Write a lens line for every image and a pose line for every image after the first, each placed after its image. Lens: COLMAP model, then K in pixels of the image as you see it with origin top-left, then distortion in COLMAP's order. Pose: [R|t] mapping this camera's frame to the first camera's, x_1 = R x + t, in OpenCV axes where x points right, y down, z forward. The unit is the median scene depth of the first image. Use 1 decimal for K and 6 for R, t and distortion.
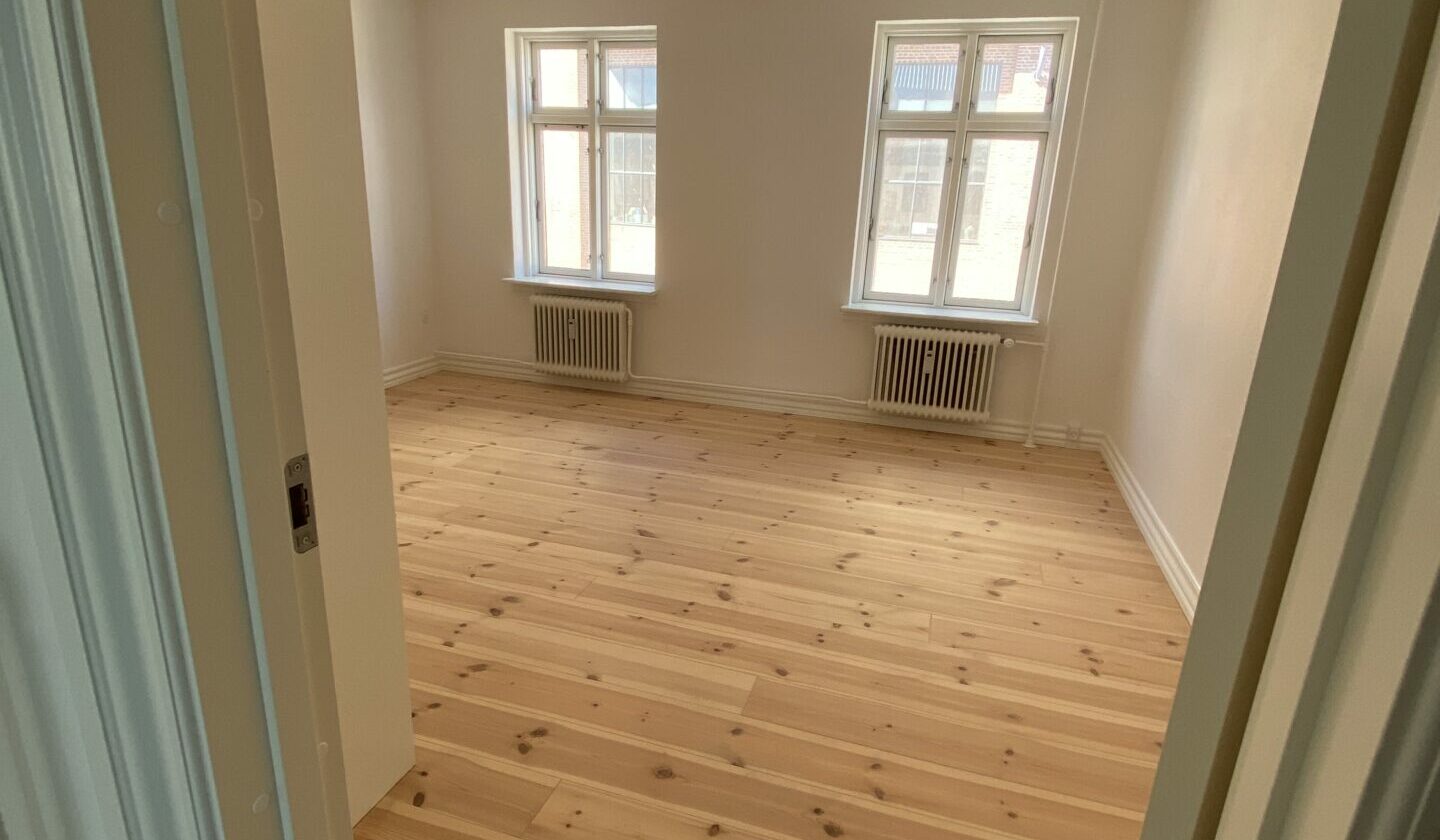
lens RADIAL K [[777.9, 0, 710.8], [0, 777.9, 420.2], [0, 0, 1]] dist [0.019809, -0.010542]
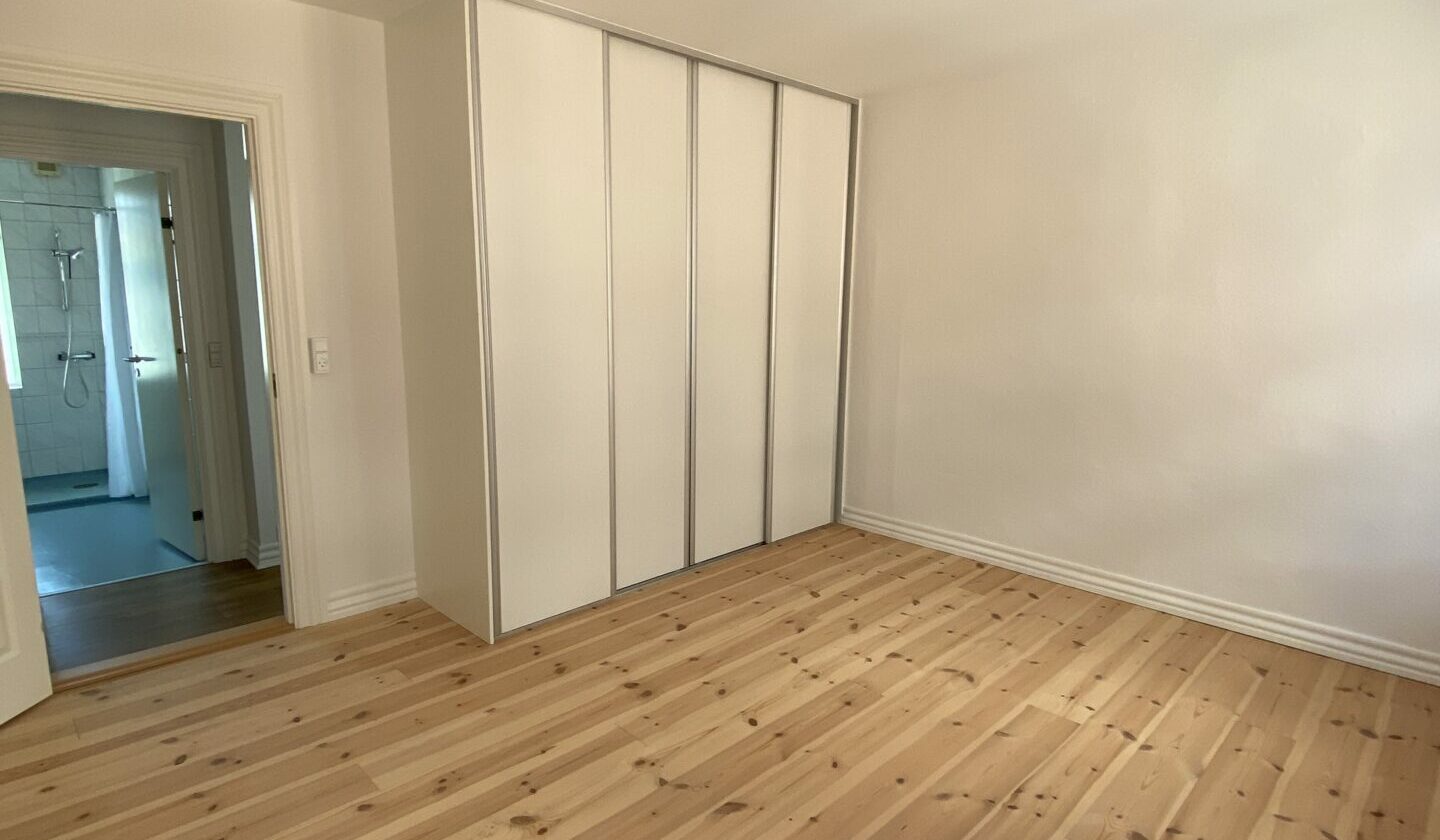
lens RADIAL K [[777.9, 0, 721.0], [0, 777.9, 415.4], [0, 0, 1]] dist [0.019809, -0.010542]
pose [[-0.461507, 0.104457, -0.880965, 0.597833], [-0.276428, 0.926672, 0.254688, -0.426379], [0.842970, 0.361064, -0.398791, 1.371740]]
